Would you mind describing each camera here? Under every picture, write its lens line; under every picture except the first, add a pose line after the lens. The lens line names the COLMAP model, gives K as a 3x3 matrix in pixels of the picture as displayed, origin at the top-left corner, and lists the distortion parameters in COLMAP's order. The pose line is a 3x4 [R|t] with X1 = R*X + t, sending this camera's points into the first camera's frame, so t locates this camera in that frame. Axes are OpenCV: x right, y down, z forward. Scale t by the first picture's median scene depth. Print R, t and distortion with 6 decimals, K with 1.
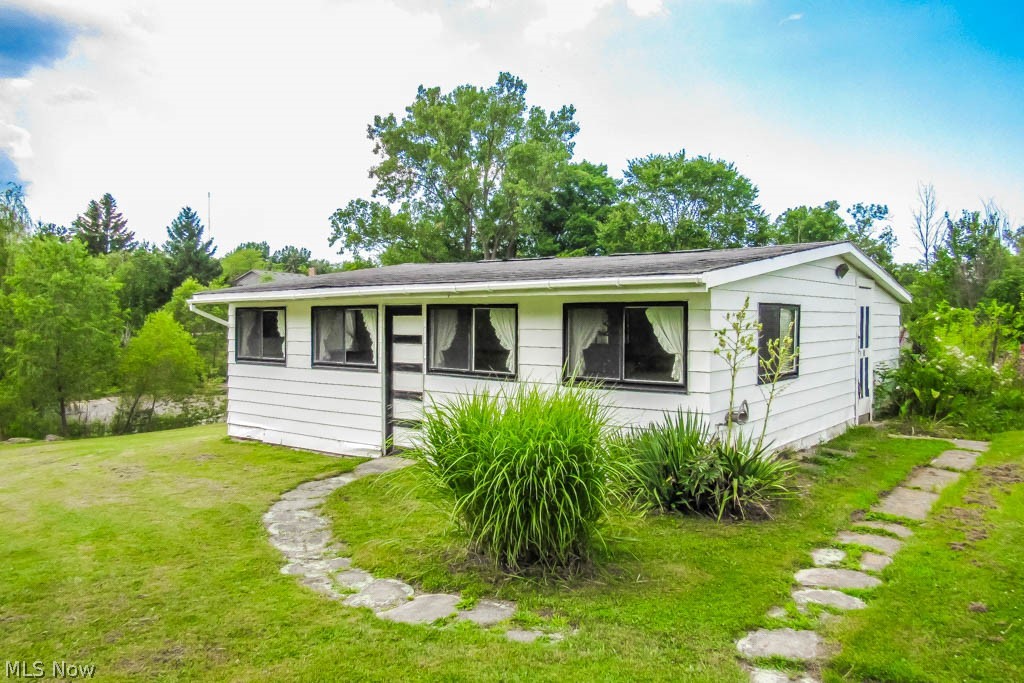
lens RADIAL K [[792.4, 0, 506.7], [0, 792.4, 337.5], [0, 0, 1]] dist [0.007437, 0.002098]
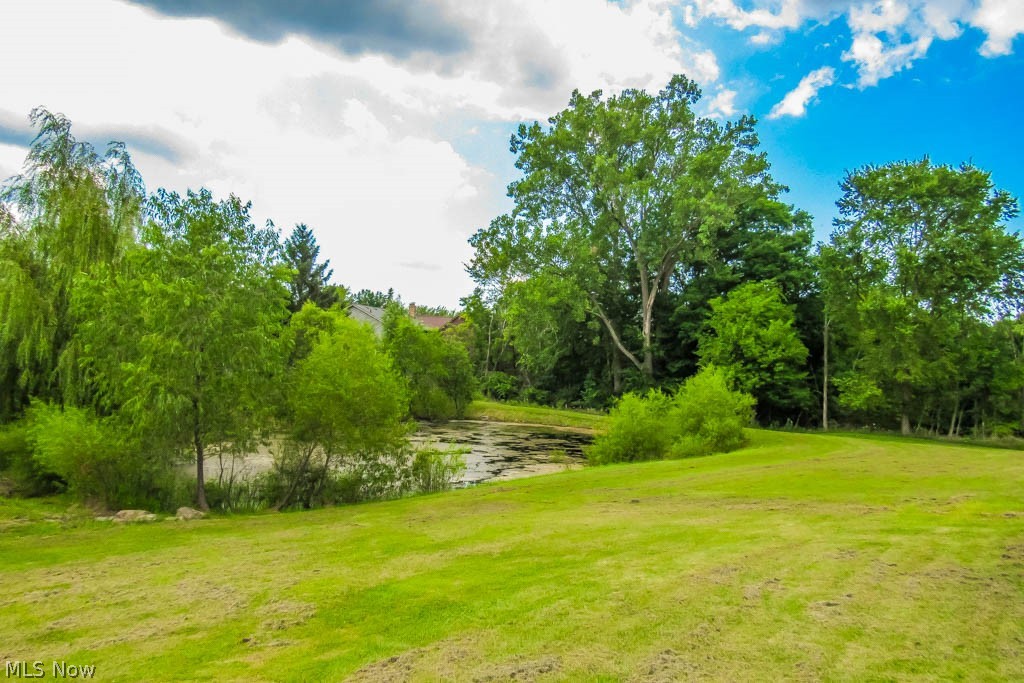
lens RADIAL K [[752.6, 0, 516.3], [0, 752.6, 348.2], [0, 0, 1]] dist [-0.021139, 0.004953]
pose [[0.998975, 0.025640, -0.037296, -0.132424], [-0.027629, 0.998169, -0.053813, 0.010320], [0.035848, 0.054788, 0.997854, 0.187831]]
